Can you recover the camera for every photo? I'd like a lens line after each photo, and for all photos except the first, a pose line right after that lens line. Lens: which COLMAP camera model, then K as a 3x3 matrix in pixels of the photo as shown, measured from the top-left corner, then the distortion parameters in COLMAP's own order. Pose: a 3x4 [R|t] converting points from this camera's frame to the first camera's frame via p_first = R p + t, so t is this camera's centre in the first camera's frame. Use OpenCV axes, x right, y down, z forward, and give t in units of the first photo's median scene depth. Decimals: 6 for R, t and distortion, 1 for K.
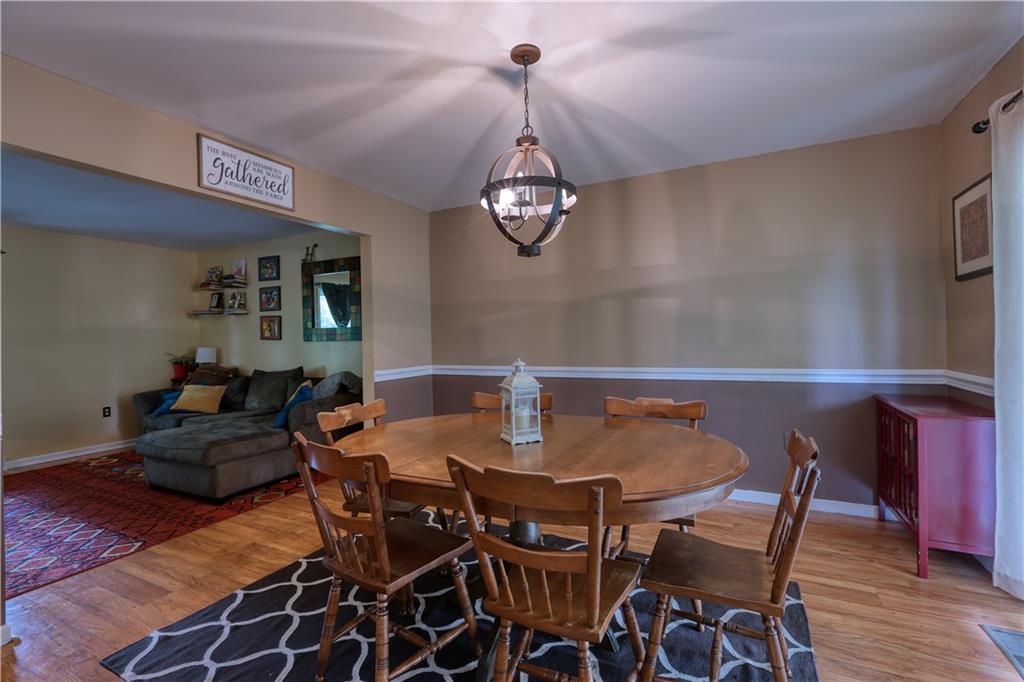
lens RADIAL K [[461.3, 0, 514.1], [0, 461.3, 338.5], [0, 0, 1]] dist [0.000730, 0.000192]
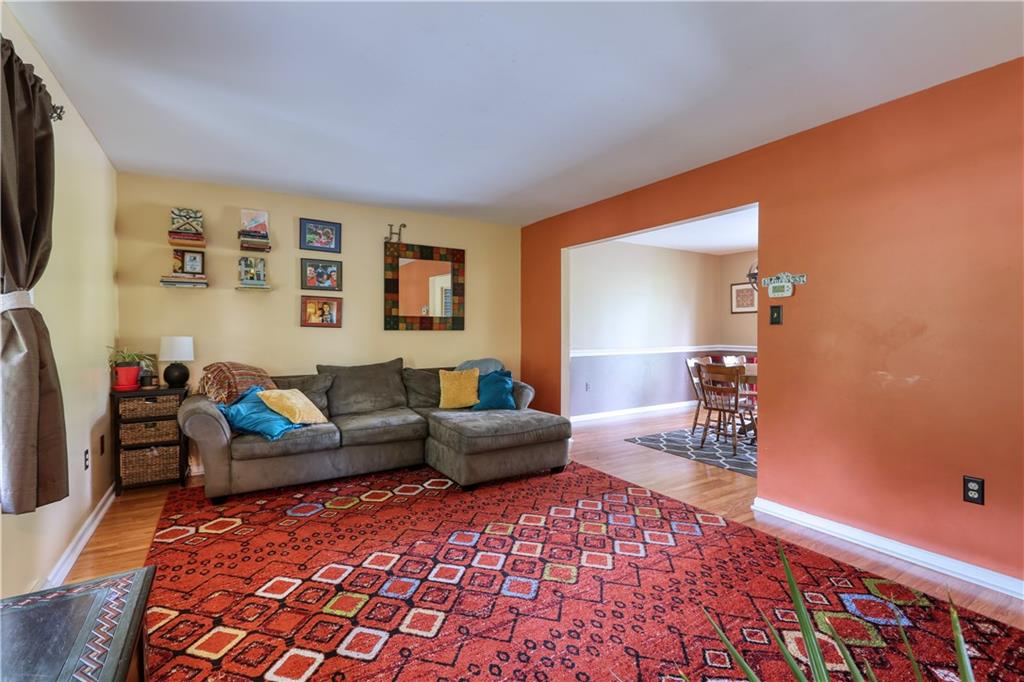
lens RADIAL K [[461.3, 0, 512.7], [0, 461.3, 337.0], [0, 0, 1]] dist [0.000730, 0.000192]
pose [[0.514129, 0.005205, 0.857697, -1.051739], [-0.008897, 0.999960, -0.000735, 0.017952], [-0.857666, -0.007253, 0.514155, 0.322769]]
